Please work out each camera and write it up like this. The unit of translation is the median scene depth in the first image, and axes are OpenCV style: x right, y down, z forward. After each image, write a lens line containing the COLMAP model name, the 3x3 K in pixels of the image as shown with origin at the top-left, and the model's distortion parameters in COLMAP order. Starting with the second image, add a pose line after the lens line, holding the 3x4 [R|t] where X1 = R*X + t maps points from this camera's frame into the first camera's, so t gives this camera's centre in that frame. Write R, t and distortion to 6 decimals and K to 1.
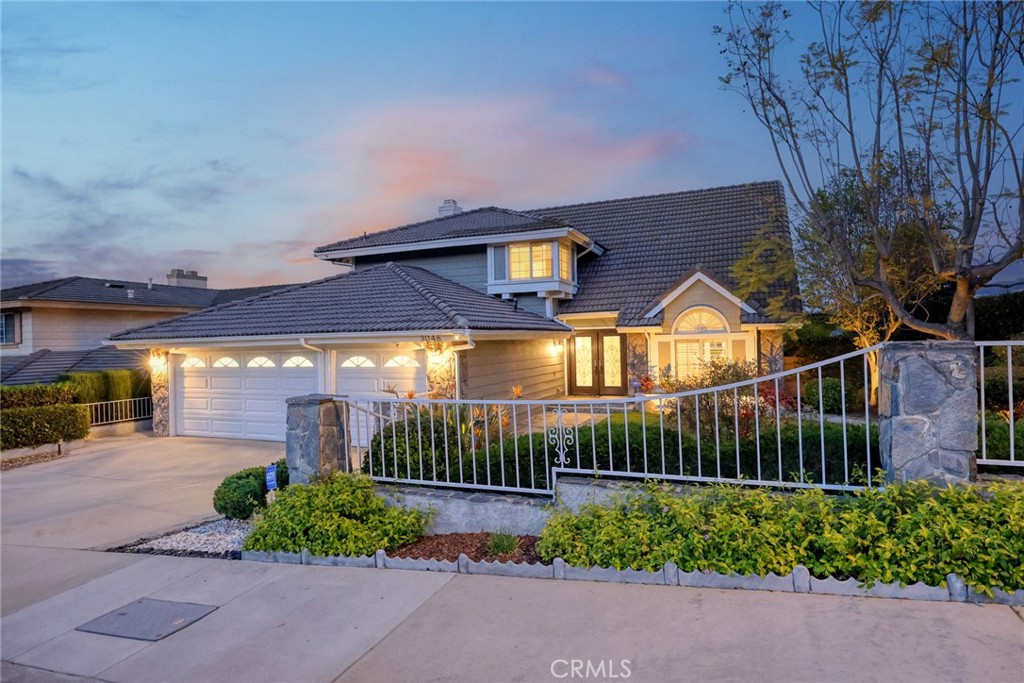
lens RADIAL K [[567.0, 0, 512.0], [0, 567.0, 341.5], [0, 0, 1]] dist [0.000223, -0.000009]
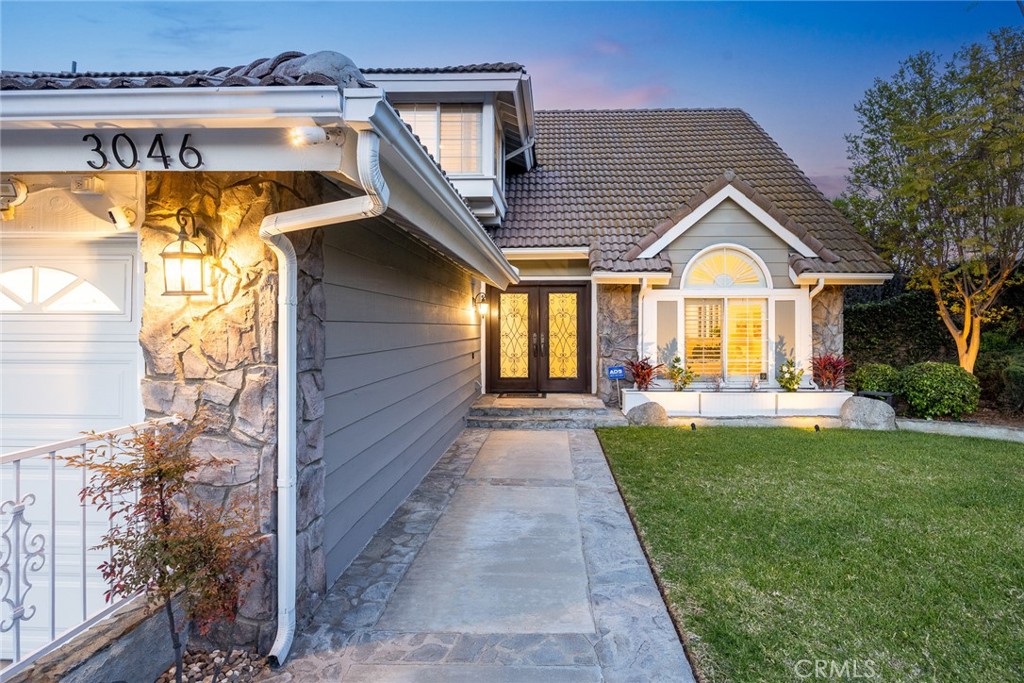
lens RADIAL K [[480.5, 0, 512.0], [0, 480.5, 341.5], [0, 0, 1]] dist [-0.000240, -0.000112]
pose [[0.931169, 0.014467, 0.364301, -0.058712], [-0.018928, 0.999783, 0.008679, 0.038300], [-0.364096, -0.014977, 0.931241, 0.553398]]
